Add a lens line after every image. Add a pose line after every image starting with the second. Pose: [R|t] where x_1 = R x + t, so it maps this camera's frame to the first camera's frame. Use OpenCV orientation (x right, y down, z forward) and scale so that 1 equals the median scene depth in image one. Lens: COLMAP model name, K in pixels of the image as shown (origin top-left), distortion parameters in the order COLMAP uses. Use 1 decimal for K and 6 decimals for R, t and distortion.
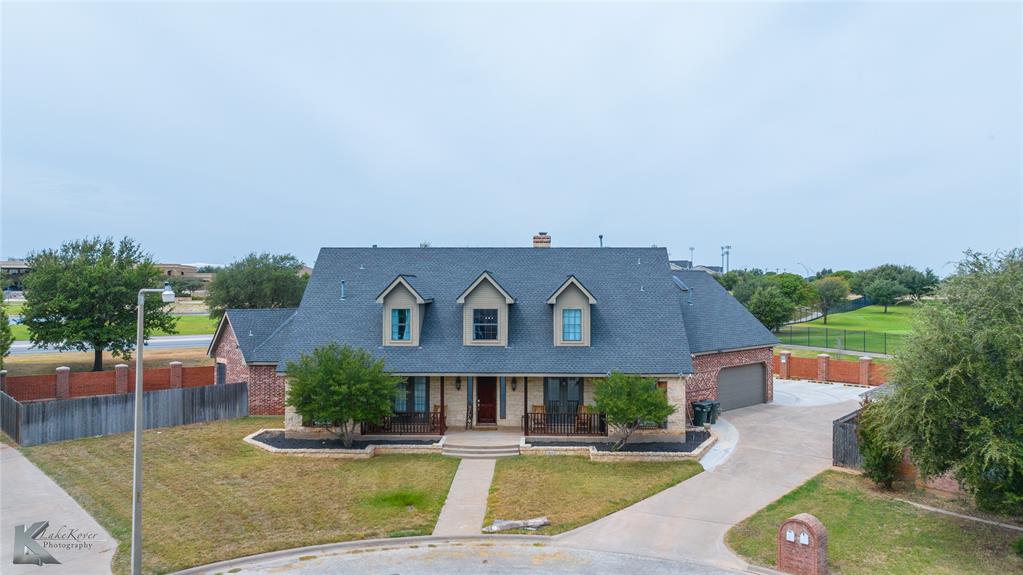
lens RADIAL K [[742.0, 0, 511.5], [0, 742.0, 287.5], [0, 0, 1]] dist [-0.055022, 0.069229]
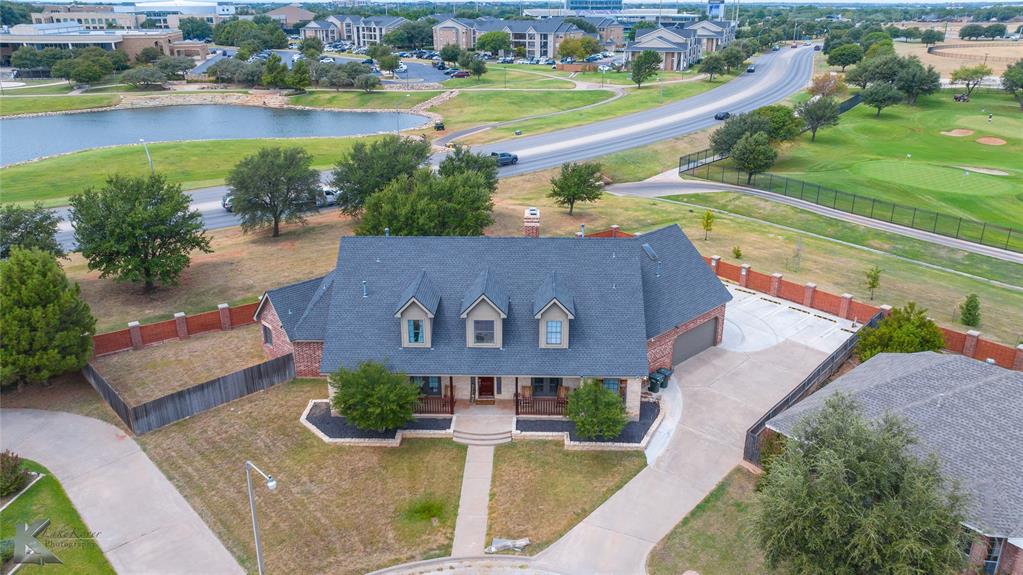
lens RADIAL K [[742.0, 0, 511.5], [0, 742.0, 287.5], [0, 0, 1]] dist [-0.055022, 0.069229]
pose [[0.999986, -0.005278, -0.000747, 0.011959], [0.005197, 0.934201, 0.356709, -0.462093], [-0.001185, -0.356708, 0.934215, -0.131248]]
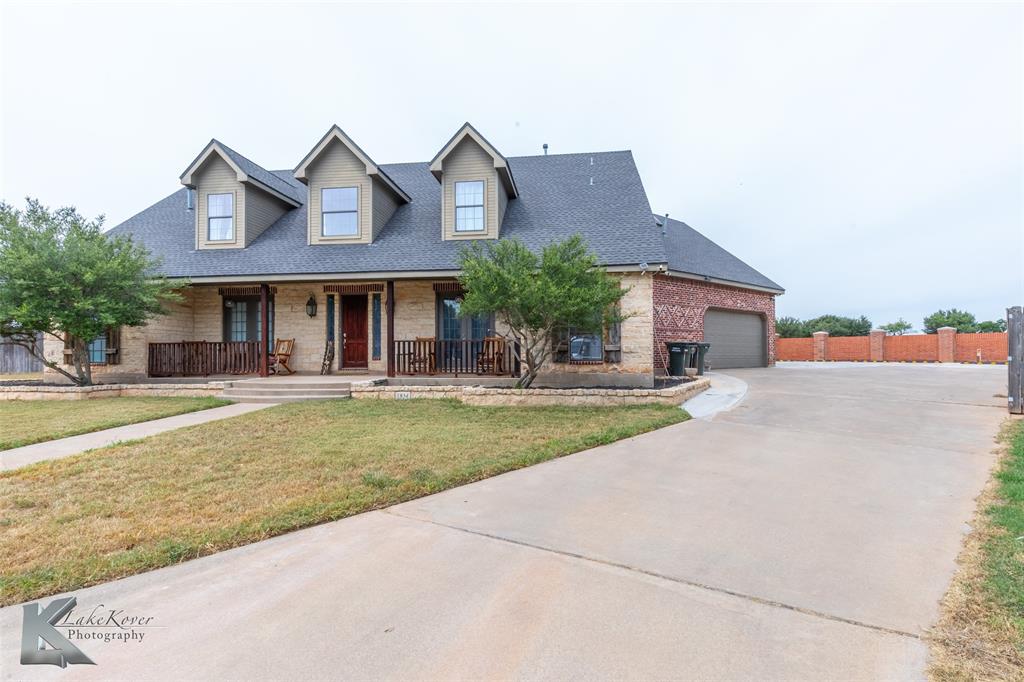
lens RADIAL K [[462.9, 0, 514.1], [0, 462.9, 350.7], [0, 0, 1]] dist [0.000818, 0.000512]
pose [[0.995930, -0.005159, -0.089981, 0.154677], [0.004076, 0.999917, -0.012218, 0.179435], [0.090036, 0.011802, 0.995869, 0.610727]]
